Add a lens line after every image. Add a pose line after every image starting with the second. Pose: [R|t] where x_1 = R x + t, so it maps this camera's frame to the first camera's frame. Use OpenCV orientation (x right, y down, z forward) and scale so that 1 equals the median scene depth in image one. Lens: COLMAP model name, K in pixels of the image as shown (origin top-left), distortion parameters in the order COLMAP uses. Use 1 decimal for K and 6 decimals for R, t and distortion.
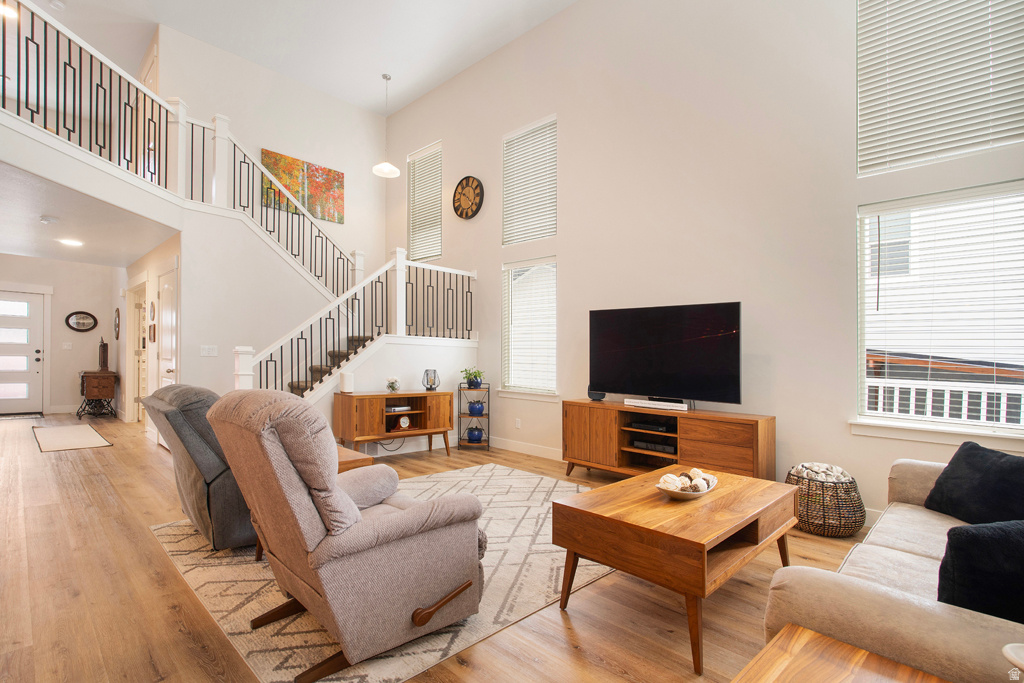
lens RADIAL K [[485.9, 0, 510.1], [0, 485.9, 362.3], [0, 0, 1]] dist [-0.000136, -0.000001]
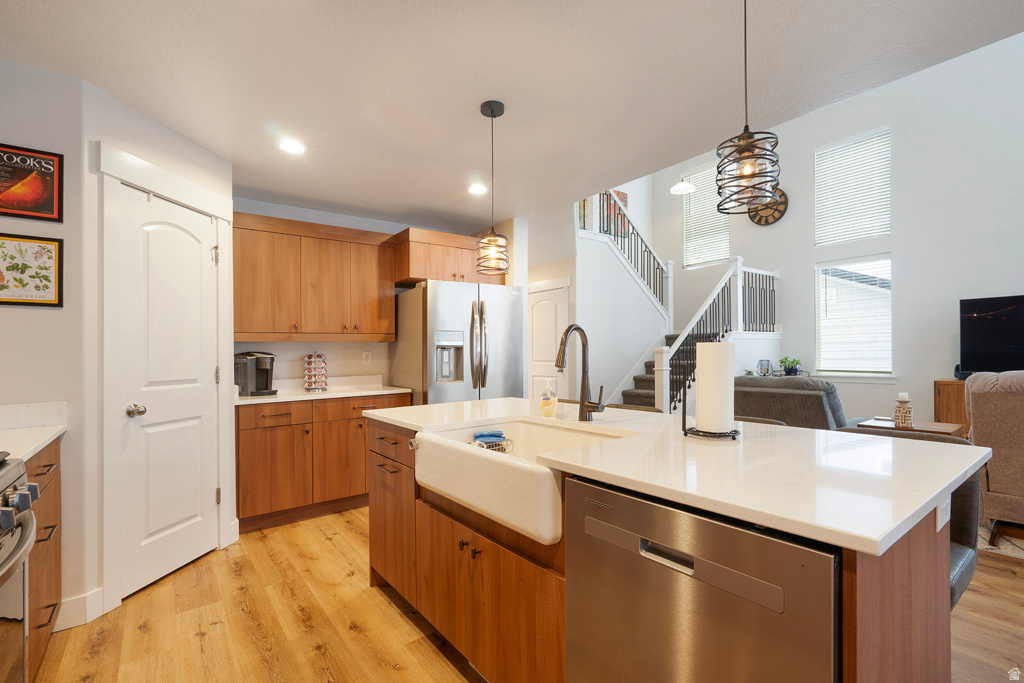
lens RADIAL K [[462.6, 0, 518.4], [0, 462.6, 341.2], [0, 0, 1]] dist [-0.002152, -0.000338]
pose [[0.988509, -0.051149, -0.142248, -0.532419], [0.046443, 0.998264, -0.036211, -0.015575], [0.143853, 0.029188, 0.989169, -0.141765]]
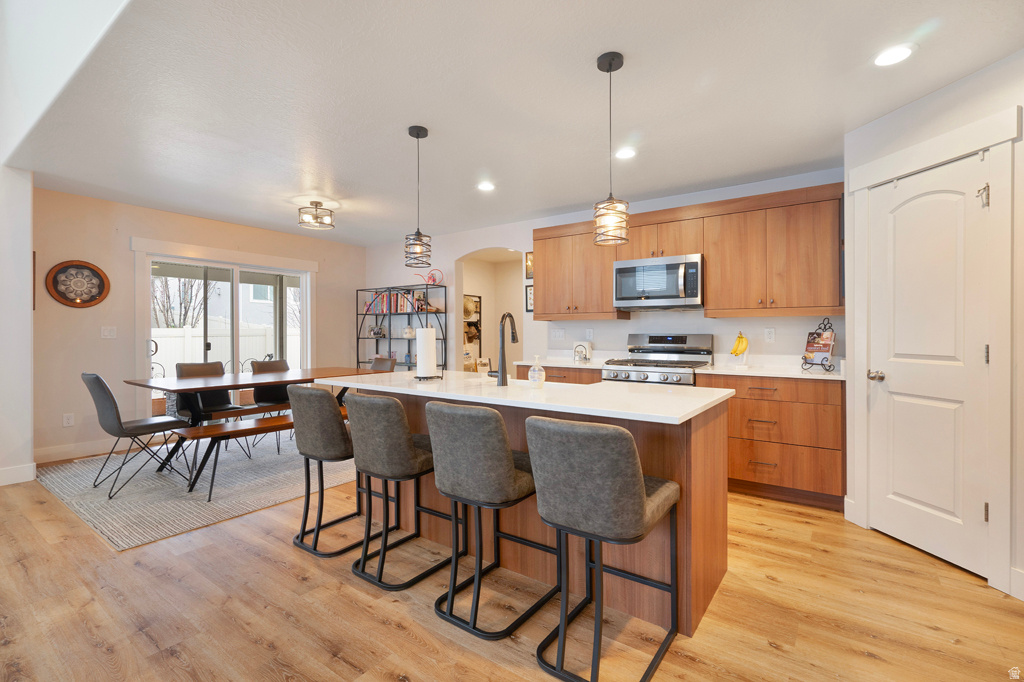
lens RADIAL K [[462.6, 0, 518.4], [0, 462.6, 340.7], [0, 0, 1]] dist [-0.002152, -0.000338]
pose [[-0.987264, -0.027531, -0.156690, -0.491596], [-0.030973, 0.999329, 0.019564, -0.019008], [0.156046, 0.024168, -0.987454, 0.538894]]
